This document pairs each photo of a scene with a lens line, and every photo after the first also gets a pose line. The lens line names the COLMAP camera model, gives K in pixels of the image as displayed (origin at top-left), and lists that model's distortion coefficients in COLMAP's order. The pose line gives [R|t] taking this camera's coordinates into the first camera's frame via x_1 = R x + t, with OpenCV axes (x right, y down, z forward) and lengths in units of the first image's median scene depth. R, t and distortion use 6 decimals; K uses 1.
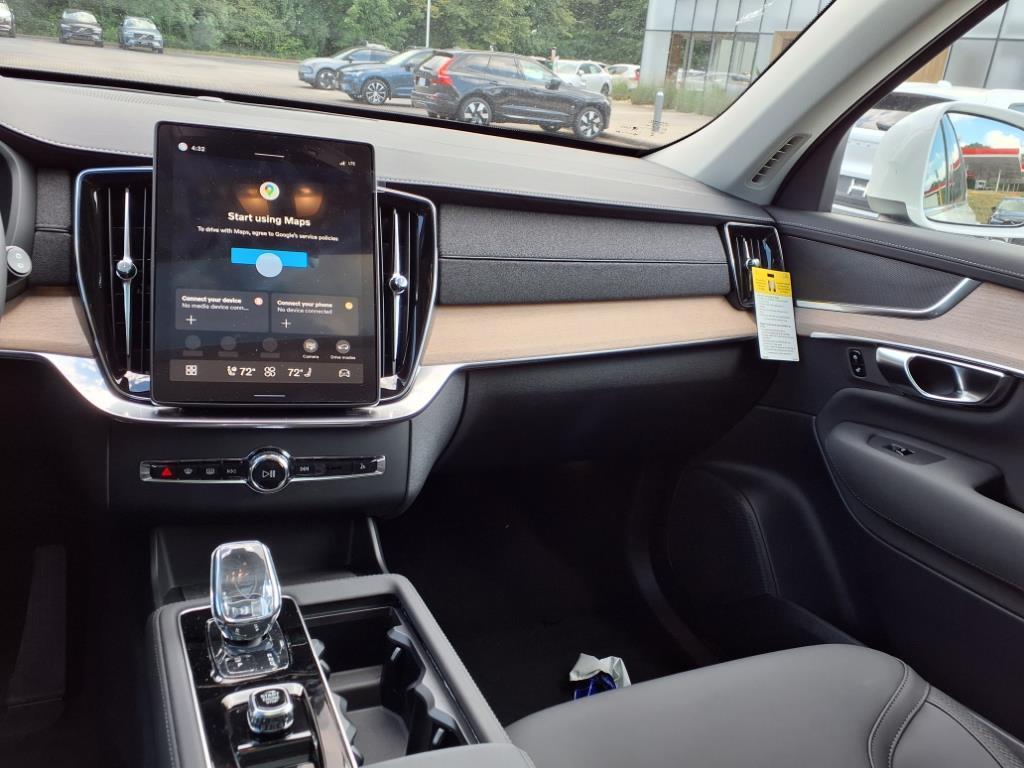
lens RADIAL K [[817.8, 0, 512.4], [0, 817.8, 408.3], [0, 0, 1]] dist [0.058681, -0.076209]
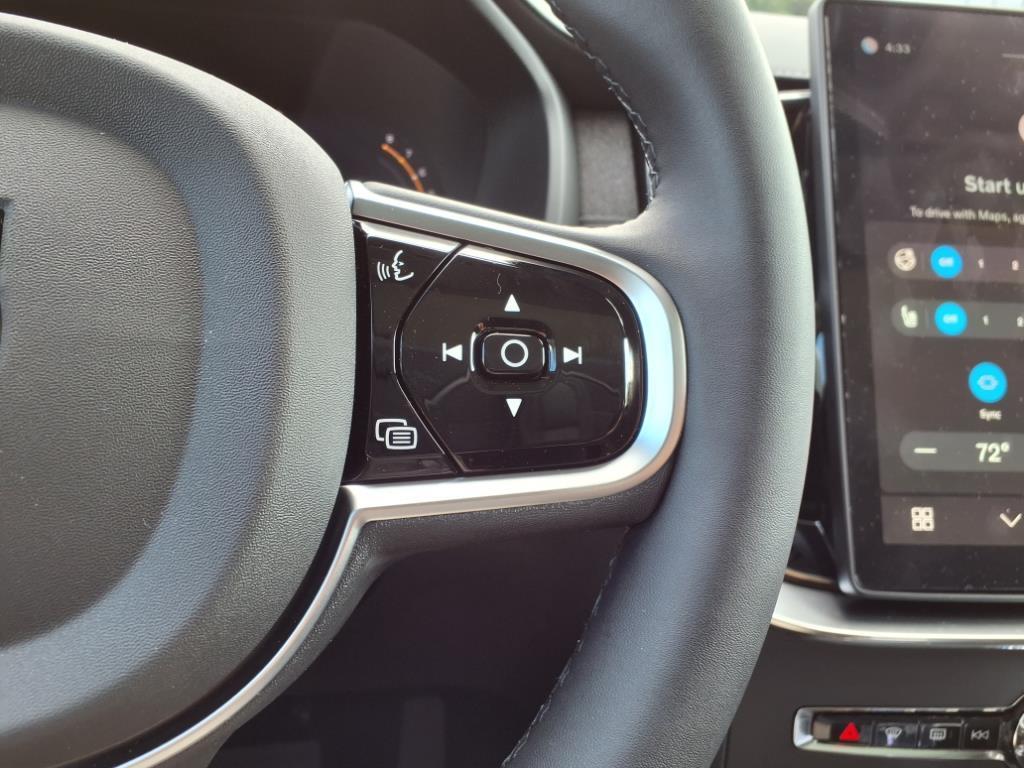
lens RADIAL K [[817.8, 0, 512.4], [0, 817.8, 408.3], [0, 0, 1]] dist [0.058681, -0.076209]
pose [[0.974884, 0.018952, -0.221906, -0.481676], [-0.023298, 0.999584, -0.016982, -0.088971], [0.221492, 0.021725, 0.974920, 0.474934]]
